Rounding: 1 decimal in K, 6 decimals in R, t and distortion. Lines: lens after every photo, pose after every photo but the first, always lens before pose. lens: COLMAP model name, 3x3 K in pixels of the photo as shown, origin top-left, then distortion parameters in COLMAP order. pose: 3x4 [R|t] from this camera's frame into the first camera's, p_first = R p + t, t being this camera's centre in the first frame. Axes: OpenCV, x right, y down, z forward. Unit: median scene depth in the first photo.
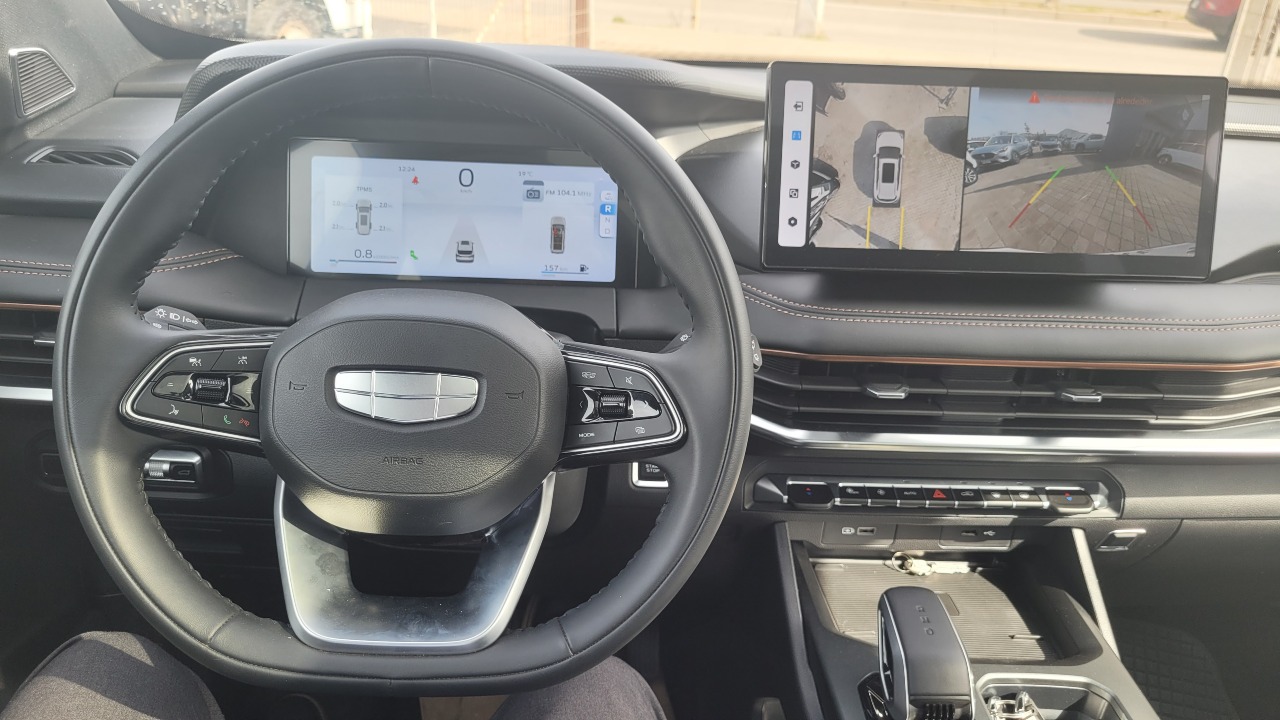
lens RADIAL K [[949.6, 0, 586.0], [0, 949.6, 357.8], [0, 0, 1]] dist [0.001261, -0.002021]
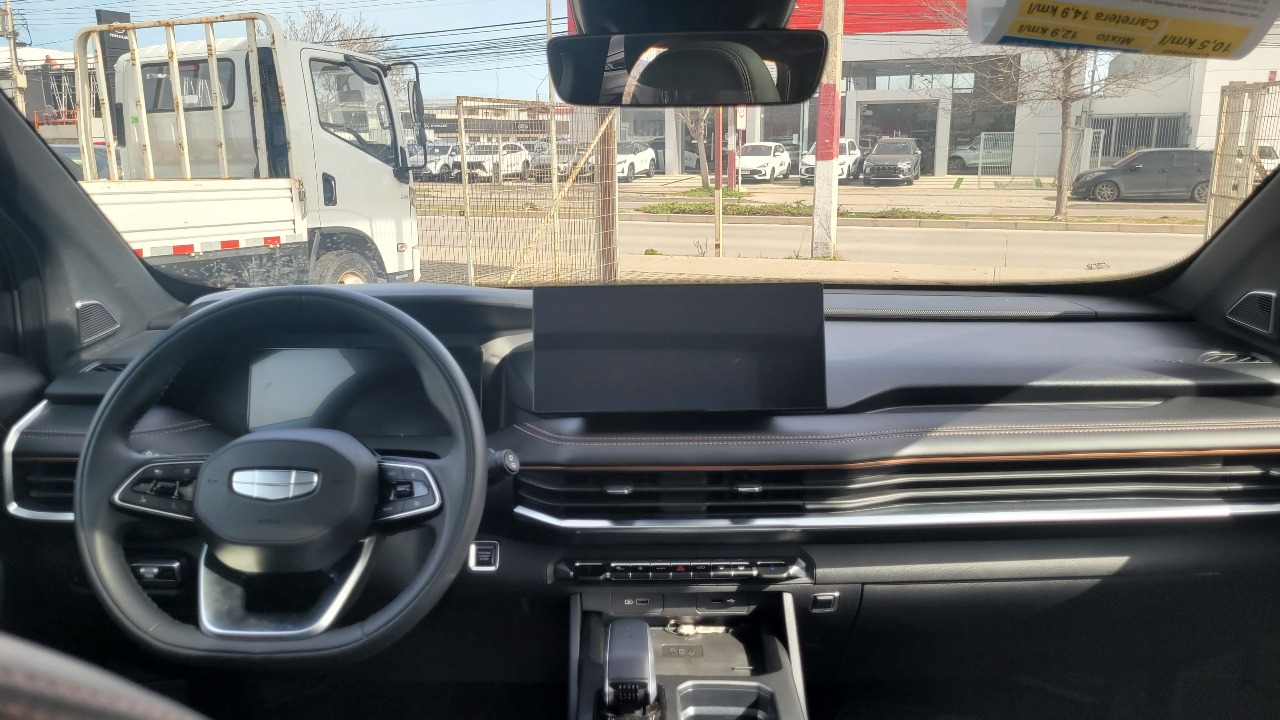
lens RADIAL K [[985.6, 0, 634.0], [0, 985.6, 364.3], [0, 0, 1]] dist [0.009005, 0.006629]
pose [[0.997887, -0.045928, -0.045950, 0.379805], [0.034410, 0.973560, -0.225825, 0.175019], [0.055107, 0.223766, 0.973084, -0.516802]]
